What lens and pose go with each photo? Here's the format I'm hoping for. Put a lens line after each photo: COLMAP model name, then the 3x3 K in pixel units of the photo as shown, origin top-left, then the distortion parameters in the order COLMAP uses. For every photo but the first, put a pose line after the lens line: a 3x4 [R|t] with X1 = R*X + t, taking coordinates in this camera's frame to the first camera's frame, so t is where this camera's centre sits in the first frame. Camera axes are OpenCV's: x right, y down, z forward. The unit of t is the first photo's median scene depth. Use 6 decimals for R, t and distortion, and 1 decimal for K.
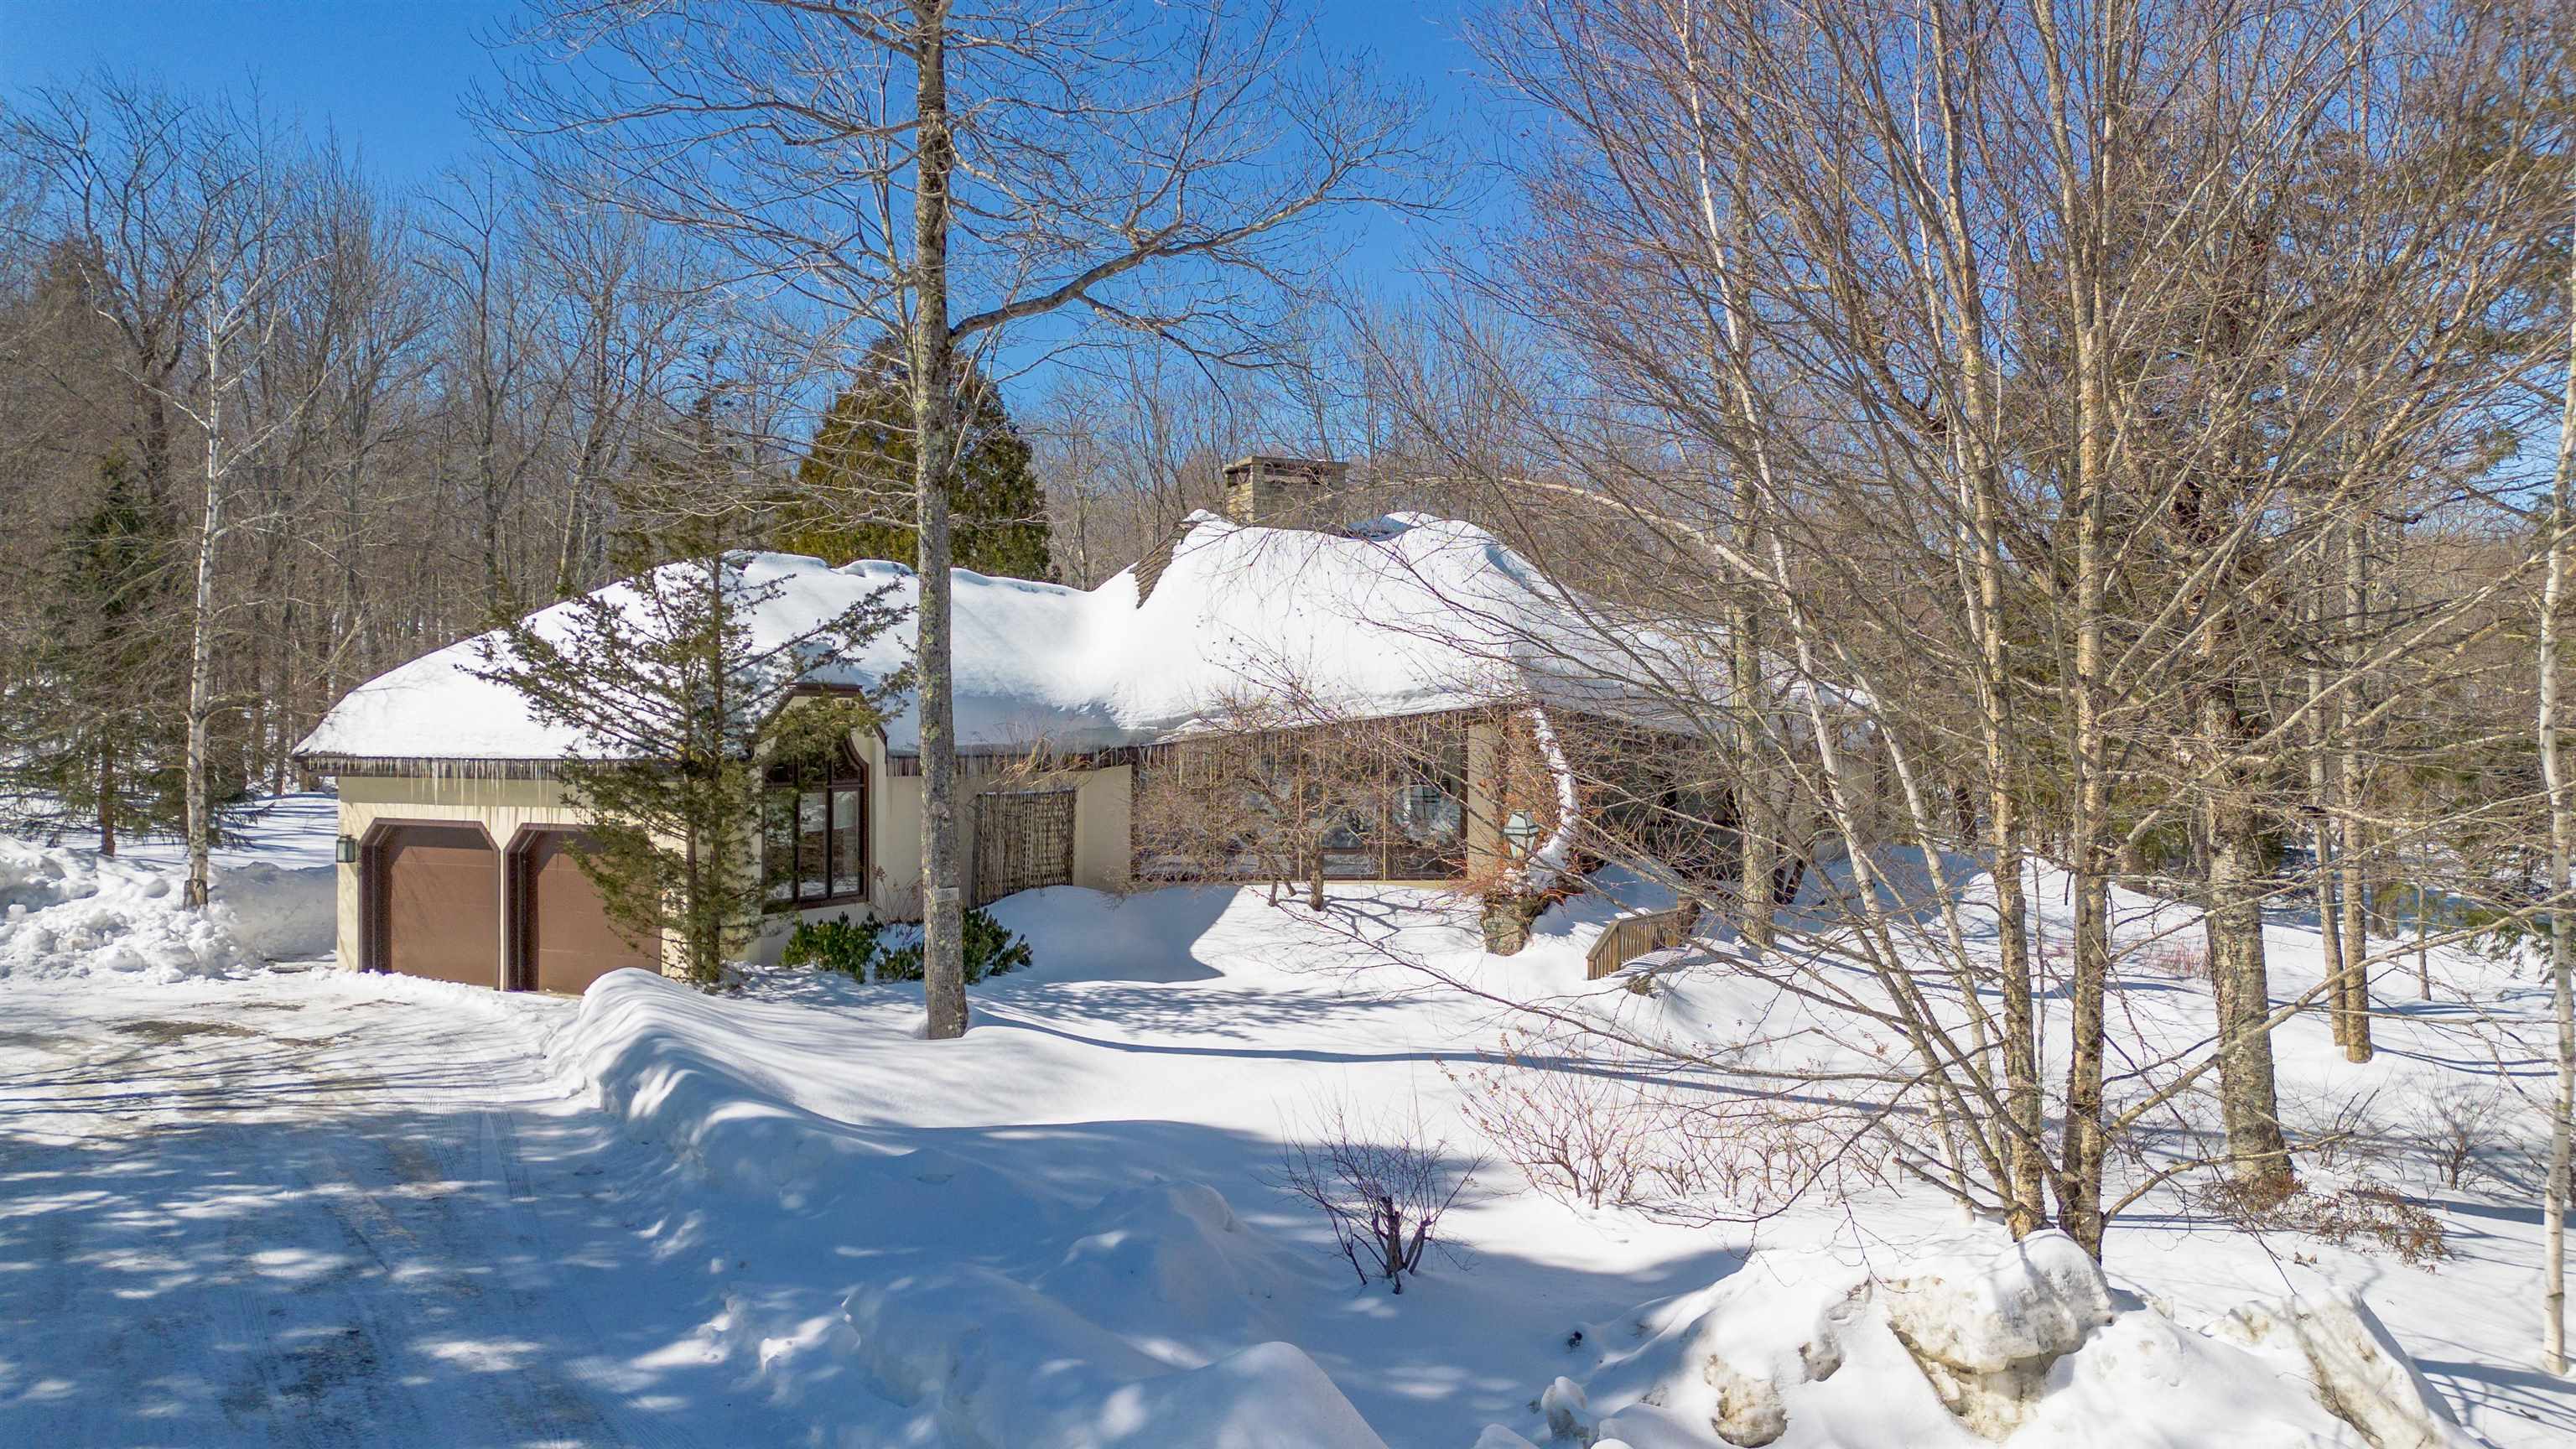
lens RADIAL K [[1804.0, 0, 1303.8], [0, 1804.0, 731.9], [0, 0, 1]] dist [0.053688, -0.044452]
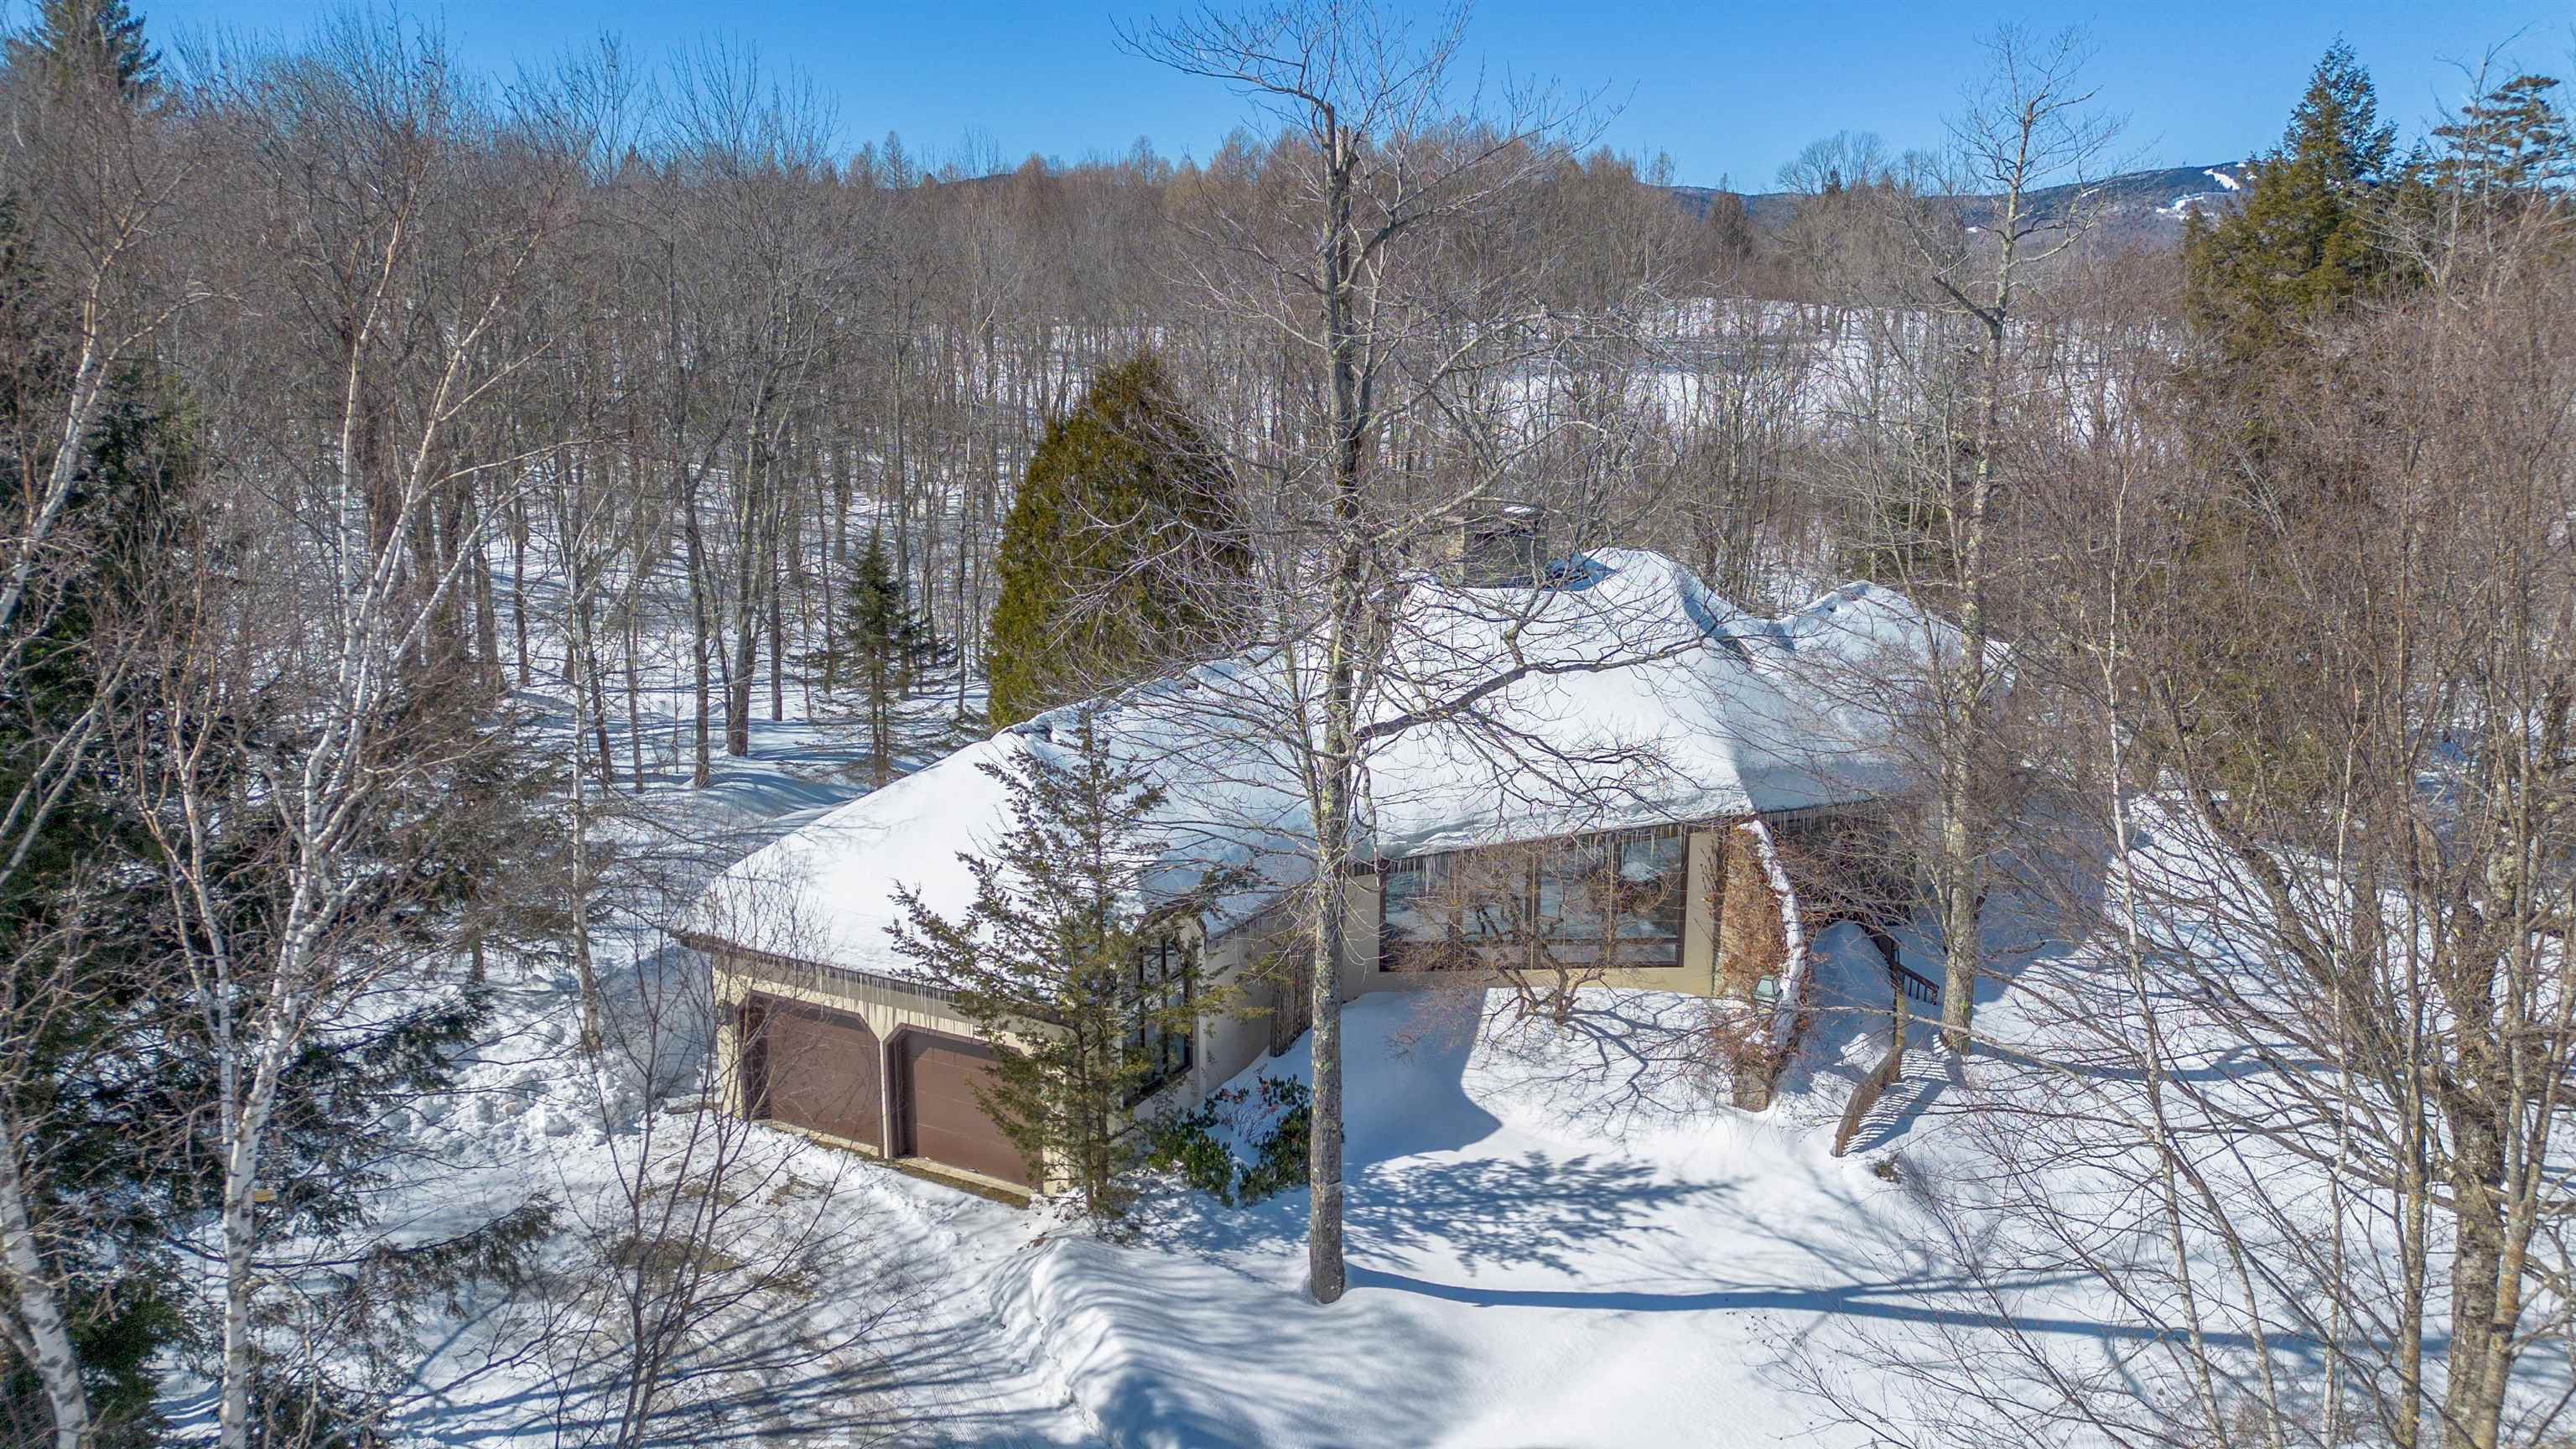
lens RADIAL K [[1817.9, 0, 1288.0], [0, 1817.9, 724.5], [0, 0, 1]] dist [0.059791, -0.046642]
pose [[0.999932, 0.001555, -0.011589, -0.164481], [0.000764, 0.980315, 0.197438, -0.336795], [0.011668, -0.197434, 0.980247, -0.073300]]
